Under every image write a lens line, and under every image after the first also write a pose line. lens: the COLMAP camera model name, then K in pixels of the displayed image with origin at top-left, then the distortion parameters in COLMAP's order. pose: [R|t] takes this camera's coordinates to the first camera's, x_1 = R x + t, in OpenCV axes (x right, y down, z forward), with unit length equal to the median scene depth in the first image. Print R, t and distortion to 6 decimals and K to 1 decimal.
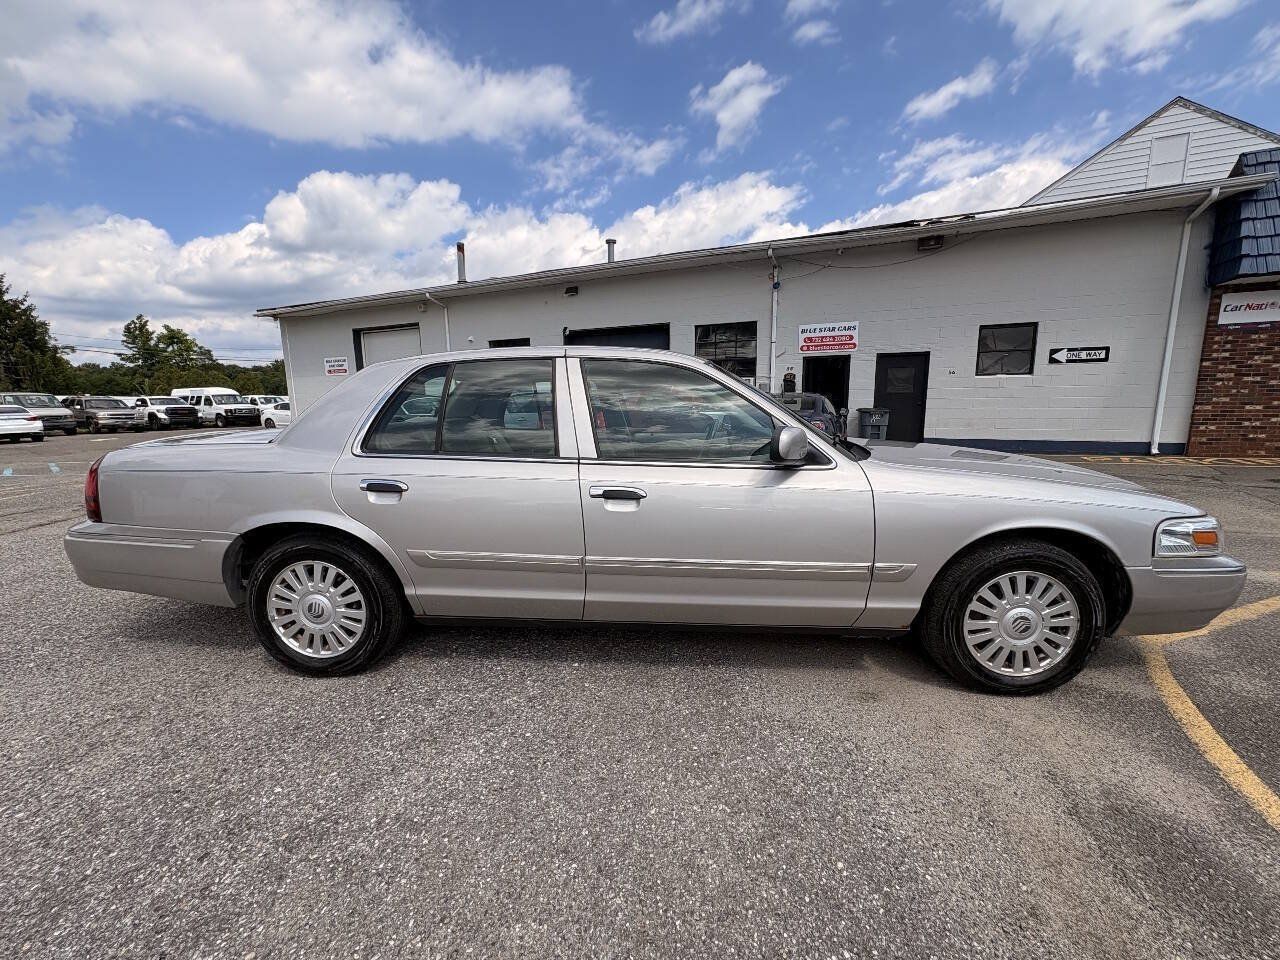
lens RADIAL K [[512.4, 0, 643.2], [0, 512.4, 483.9], [0, 0, 1]] dist [0.002460, 0.000024]
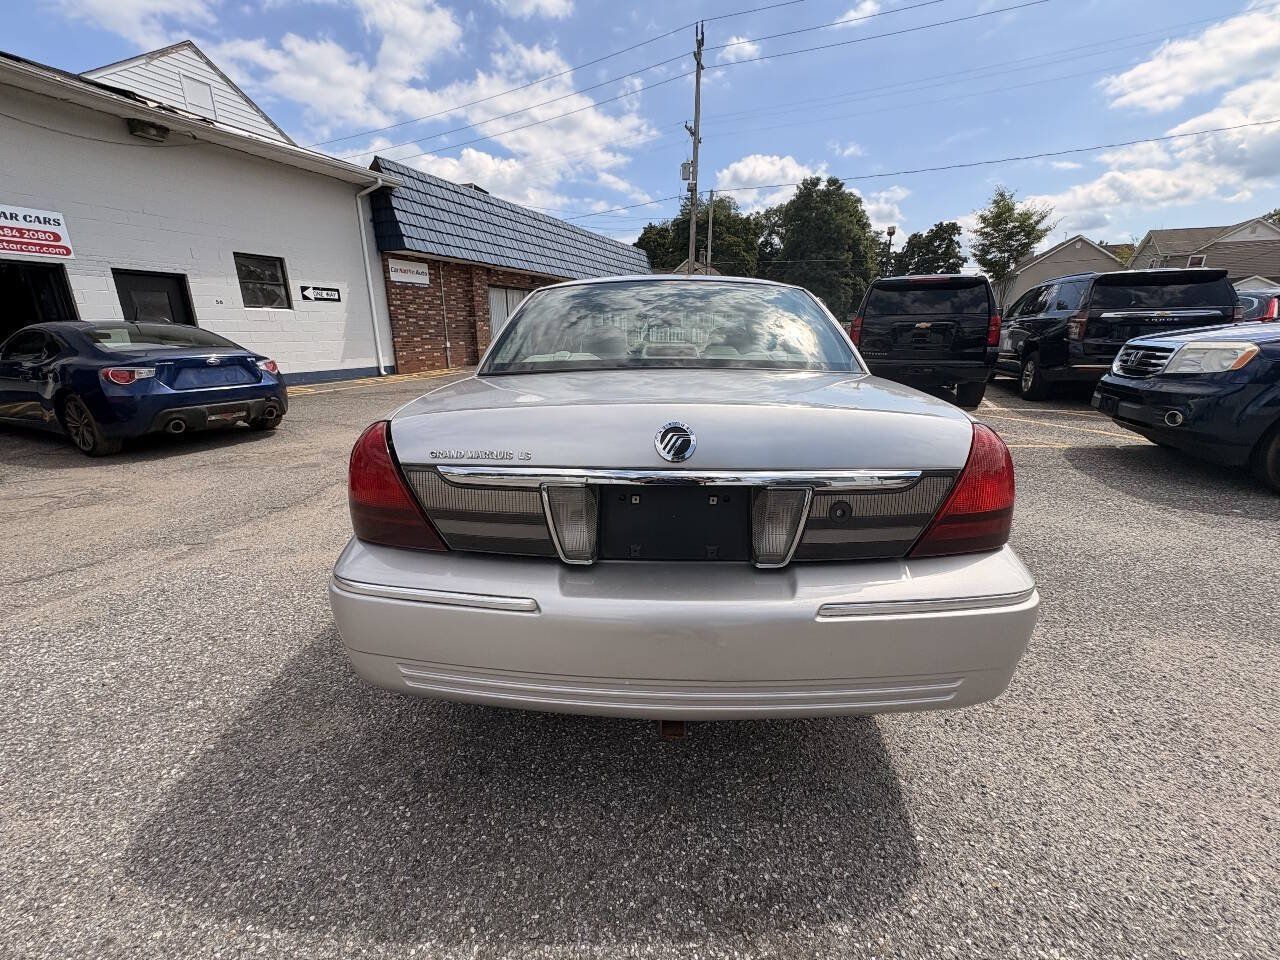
lens RADIAL K [[510.0, 0, 639.3], [0, 510.0, 481.9], [0, 0, 1]] dist [0.001255, 0.000505]
pose [[-0.018151, -0.275429, 0.961150, -0.301651], [0.163846, 0.947494, 0.274610, -0.038020], [-0.986319, 0.162465, 0.027930, 0.258672]]
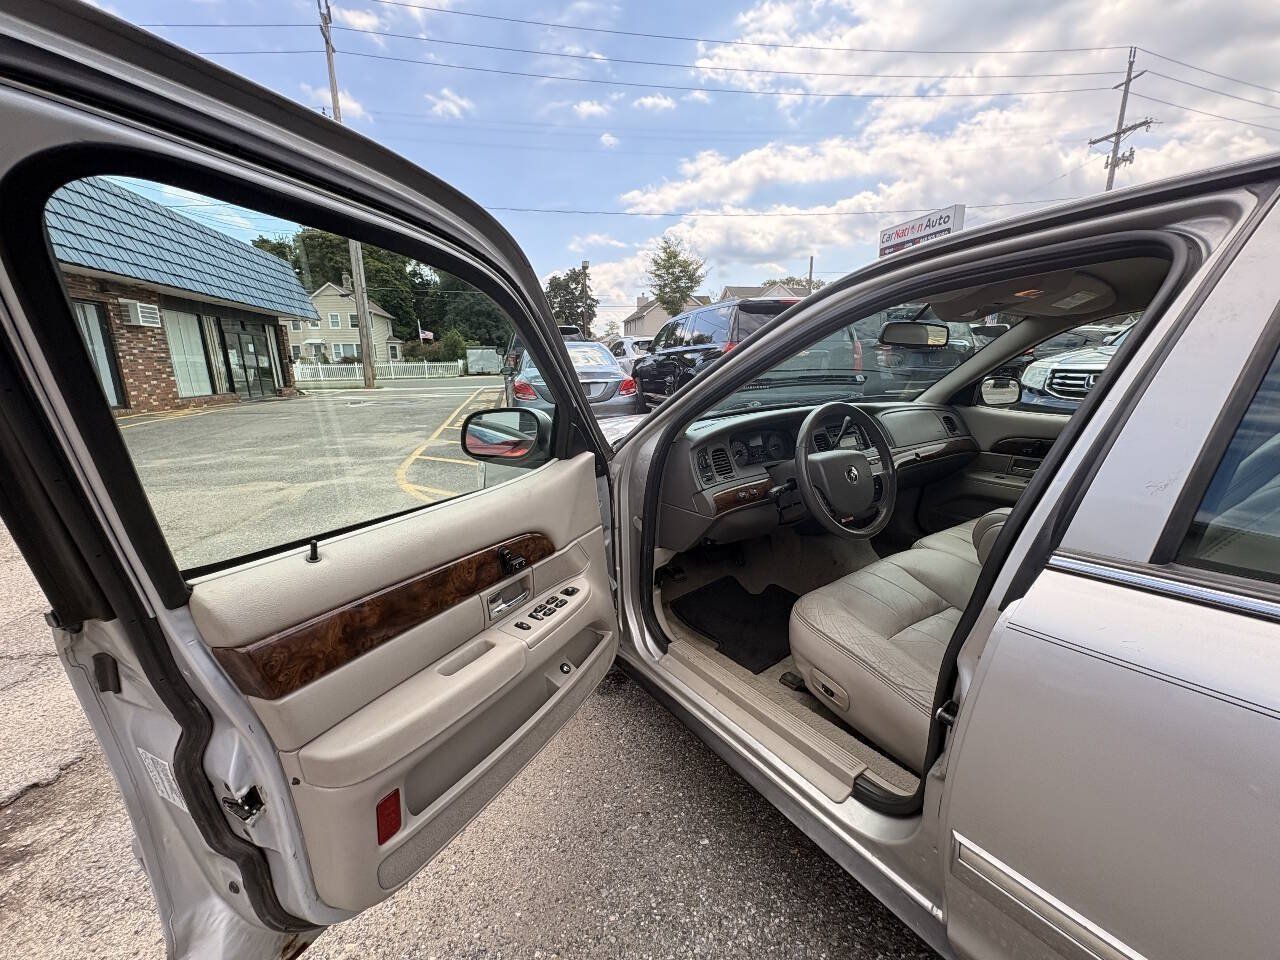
lens RADIAL K [[514.4, 0, 638.1], [0, 514.4, 480.3], [0, 0, 1]] dist [-0.000691, 0.000217]
pose [[-0.609026, -0.160132, 0.776817, -0.021485], [0.151730, 0.937797, 0.312273, -0.060444], [-0.778502, 0.308049, -0.546846, 0.374208]]
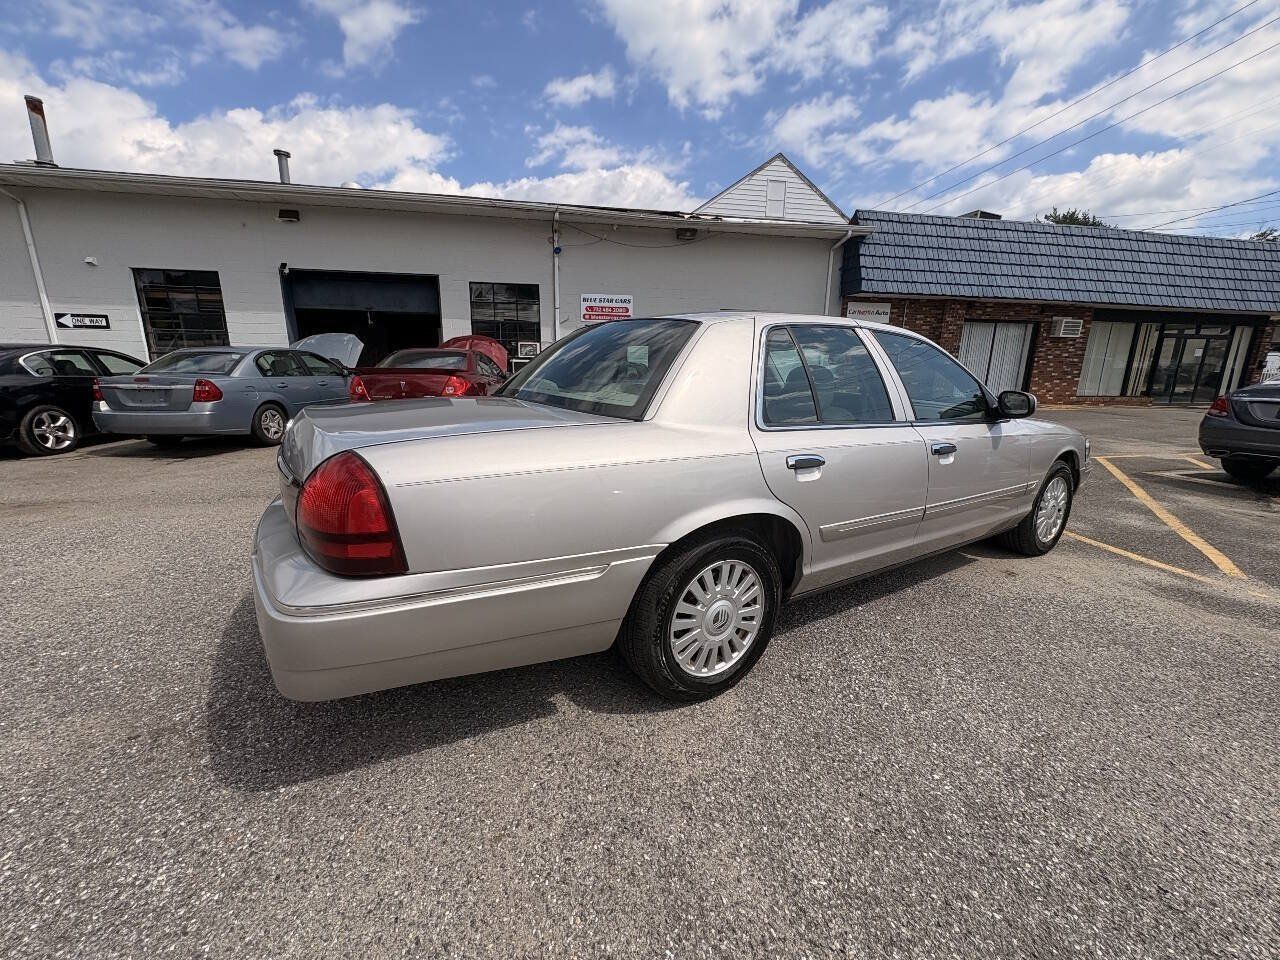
lens RADIAL K [[510.0, 0, 639.3], [0, 510.0, 481.9], [0, 0, 1]] dist [0.001255, 0.000505]
pose [[0.812469, -0.110817, 0.572376, -0.217257], [0.074251, 0.993442, 0.086942, -0.010509], [-0.578257, -0.028138, 0.815369, 0.072992]]
